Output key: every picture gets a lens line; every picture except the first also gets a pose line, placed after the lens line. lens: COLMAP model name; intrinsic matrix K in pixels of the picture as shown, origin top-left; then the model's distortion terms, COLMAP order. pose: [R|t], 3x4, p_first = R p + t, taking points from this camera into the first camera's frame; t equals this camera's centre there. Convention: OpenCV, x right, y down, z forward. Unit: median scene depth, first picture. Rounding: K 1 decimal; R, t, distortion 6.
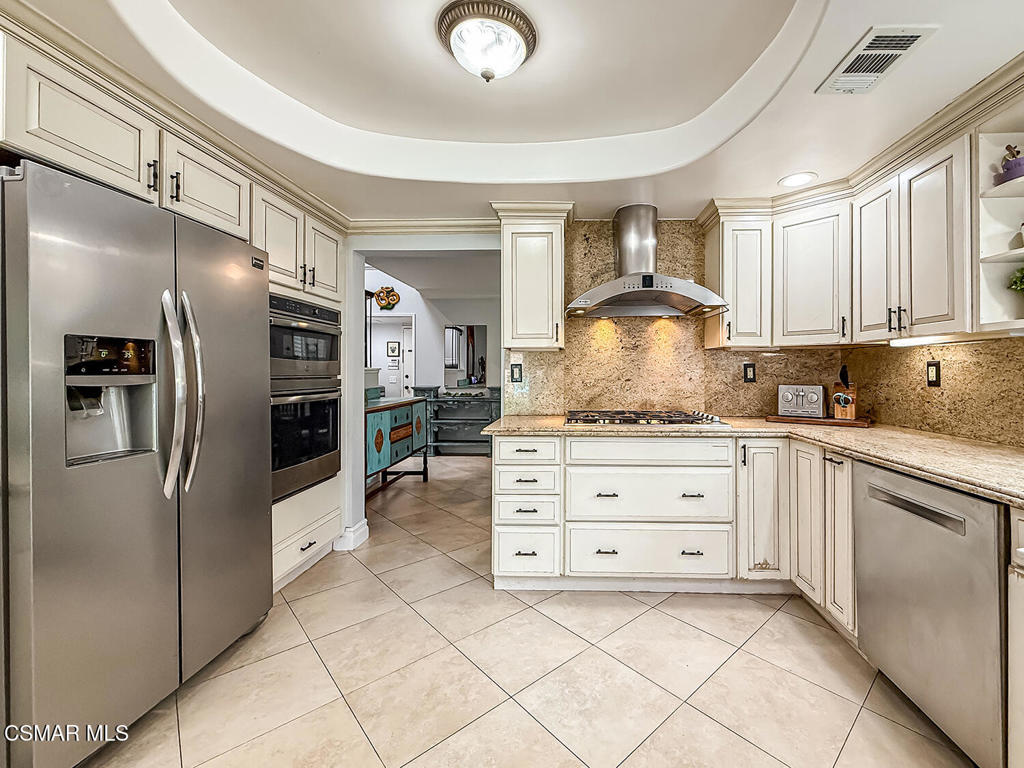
lens RADIAL K [[419.7, 0, 539.0], [0, 419.7, 368.9], [0, 0, 1]] dist [-0.000412, 0.000190]
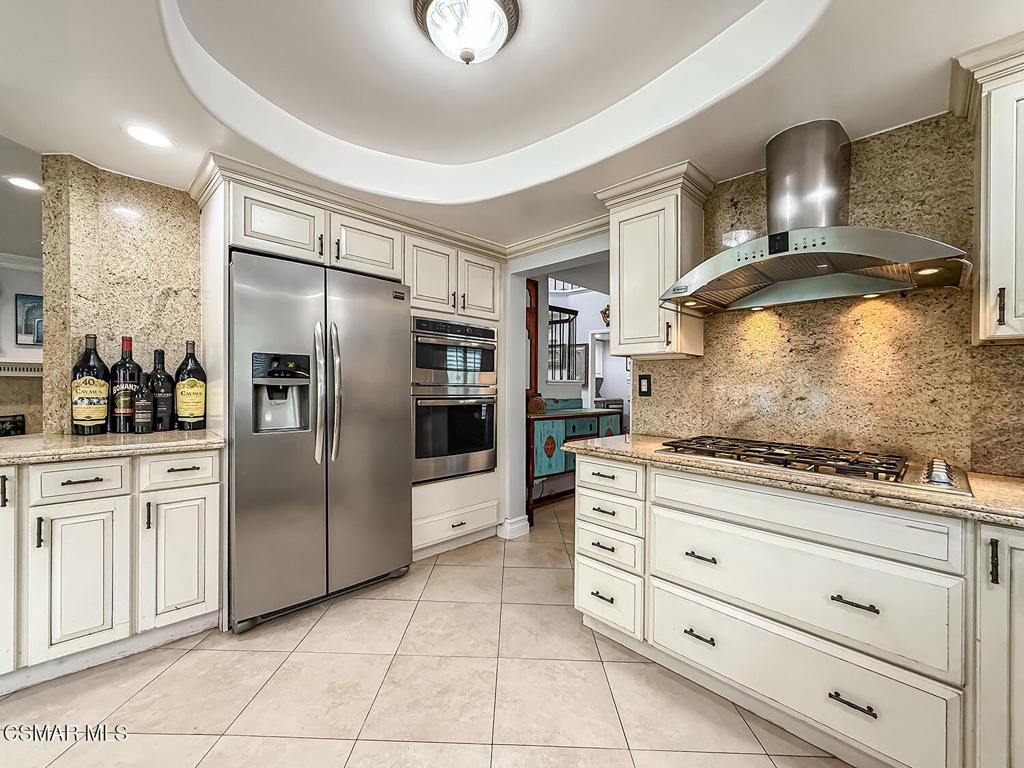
lens RADIAL K [[397.3, 0, 512.0], [0, 397.3, 384.0], [0, 0, 1]] dist [-0.000227, -0.000085]
pose [[0.743308, 0.015716, -0.668765, 0.356567], [-0.015739, 0.999858, 0.006003, 0.008147], [0.668764, 0.006063, 0.743450, 0.273888]]
